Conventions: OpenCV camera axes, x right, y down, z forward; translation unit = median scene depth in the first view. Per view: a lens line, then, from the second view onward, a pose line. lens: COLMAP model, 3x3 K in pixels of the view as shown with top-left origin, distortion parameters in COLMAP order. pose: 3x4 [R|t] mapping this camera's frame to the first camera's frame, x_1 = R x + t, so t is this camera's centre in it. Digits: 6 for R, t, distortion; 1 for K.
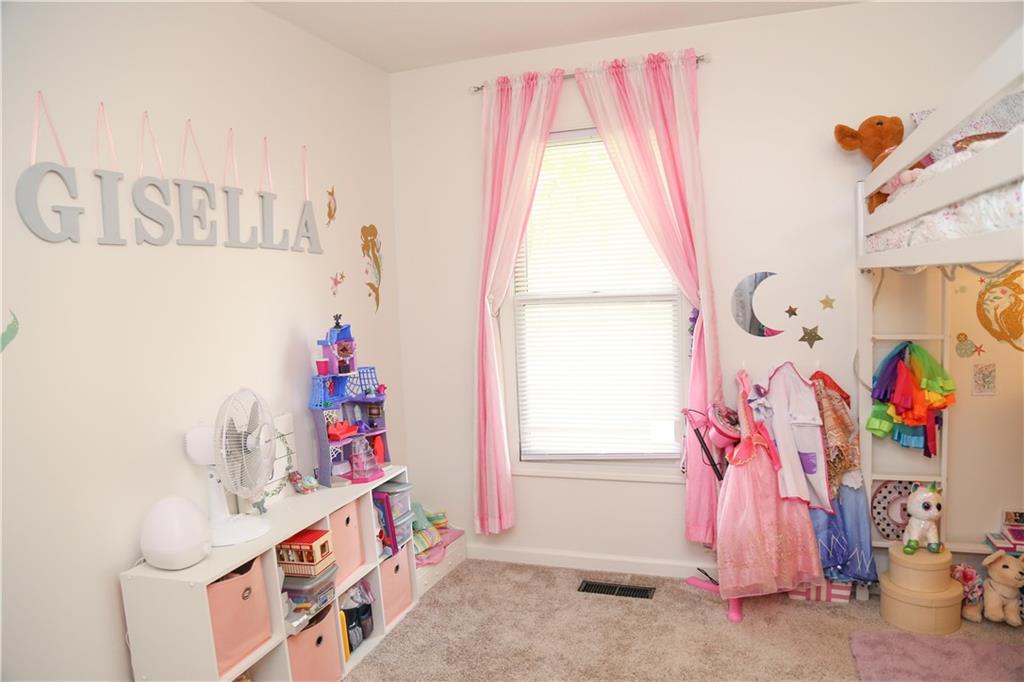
lens RADIAL K [[661.3, 0, 512.0], [0, 661.3, 341.0], [0, 0, 1]] dist [-0.106614, 0.047268]
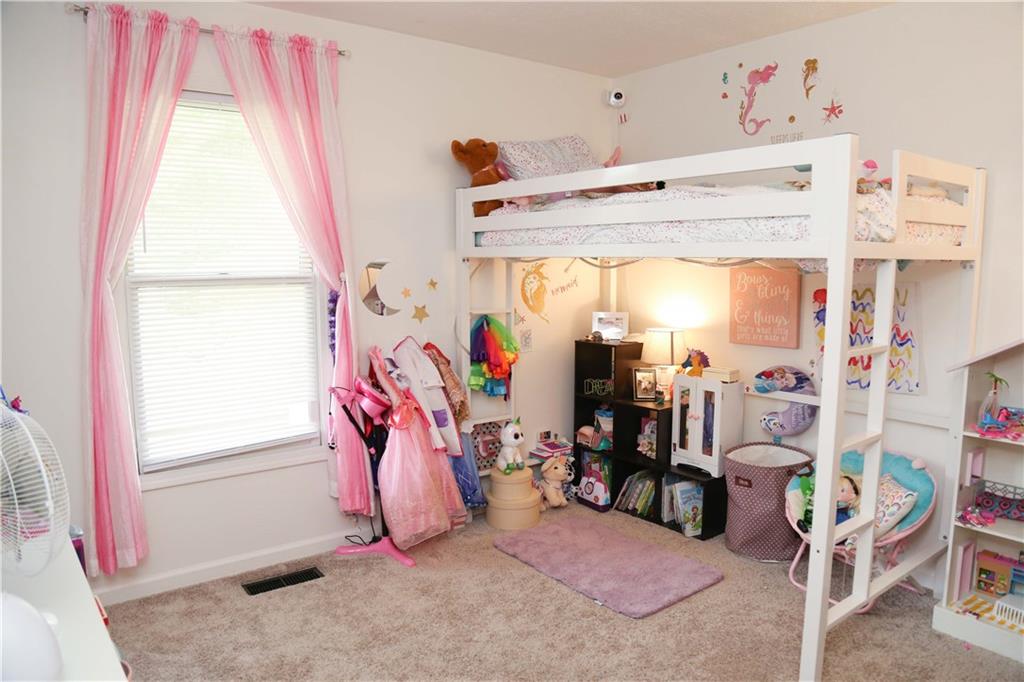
lens RADIAL K [[661.3, 0, 512.0], [0, 661.3, 341.0], [0, 0, 1]] dist [-0.106614, 0.047268]
pose [[0.580938, -0.057976, 0.811881, -0.423900], [0.045855, 0.998207, 0.038470, 0.003787], [-0.812655, 0.014880, 0.582555, 0.165834]]
